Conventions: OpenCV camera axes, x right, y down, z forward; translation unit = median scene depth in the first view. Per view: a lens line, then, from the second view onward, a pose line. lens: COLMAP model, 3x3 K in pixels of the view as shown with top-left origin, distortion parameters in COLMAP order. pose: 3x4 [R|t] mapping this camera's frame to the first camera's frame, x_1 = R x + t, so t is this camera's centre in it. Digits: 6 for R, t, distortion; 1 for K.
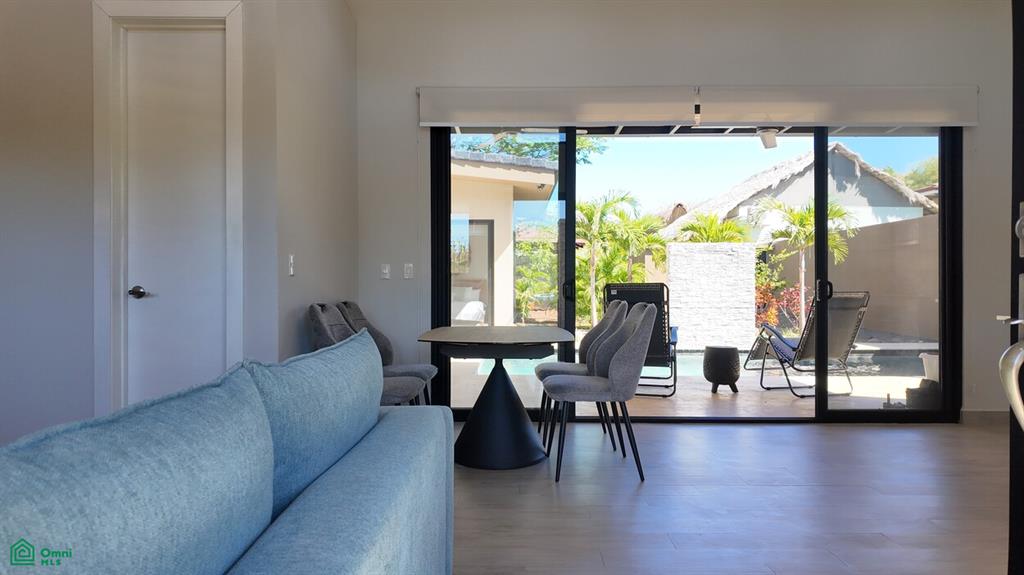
lens RADIAL K [[595.8, 0, 511.2], [0, 595.8, 284.9], [0, 0, 1]] dist [0.081095, -0.089454]
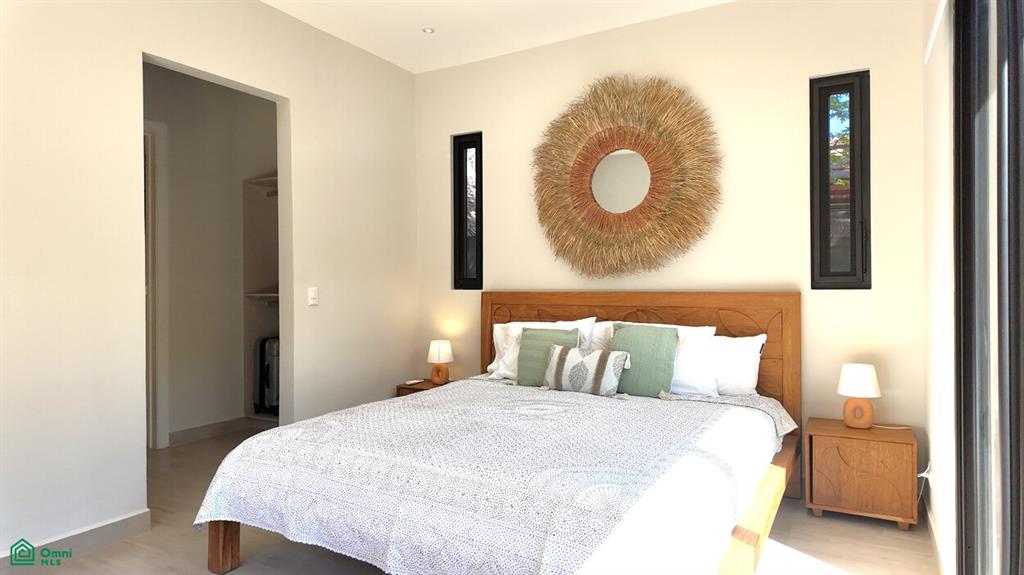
lens RADIAL K [[595.8, 0, 511.2], [0, 595.8, 284.9], [0, 0, 1]] dist [0.081095, -0.089454]
pose [[0.862180, -0.005274, -0.506575, -0.033095], [0.006525, 0.999978, 0.000695, -0.016230], [0.506561, -0.003904, 0.862196, 1.189585]]
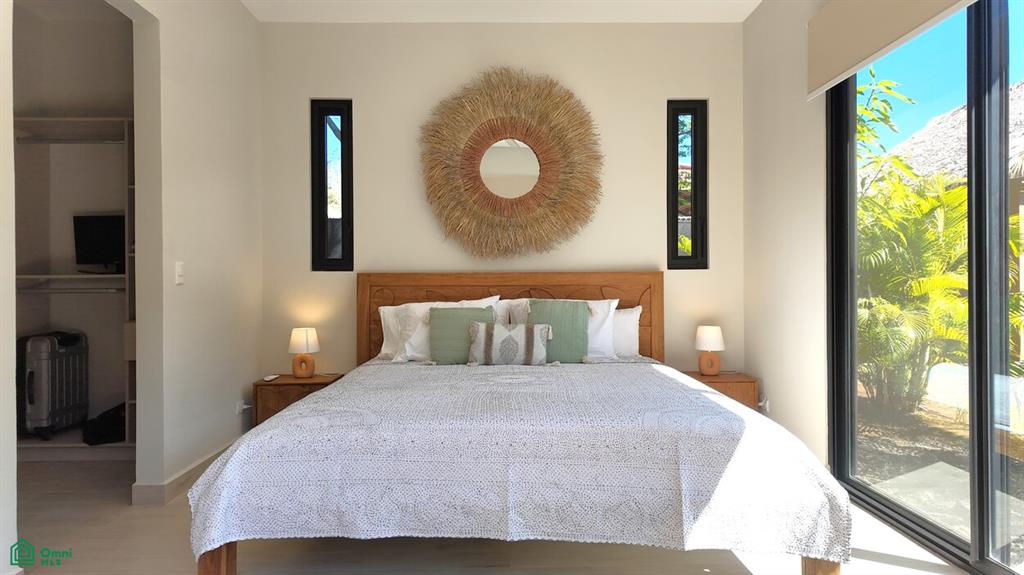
lens RADIAL K [[595.8, 0, 511.2], [0, 595.8, 284.9], [0, 0, 1]] dist [0.081095, -0.089454]
pose [[0.999908, -0.006088, 0.012095, -0.166735], [0.006100, 0.999981, -0.000963, -0.002657], [-0.012089, 0.001037, 0.999926, 1.150376]]
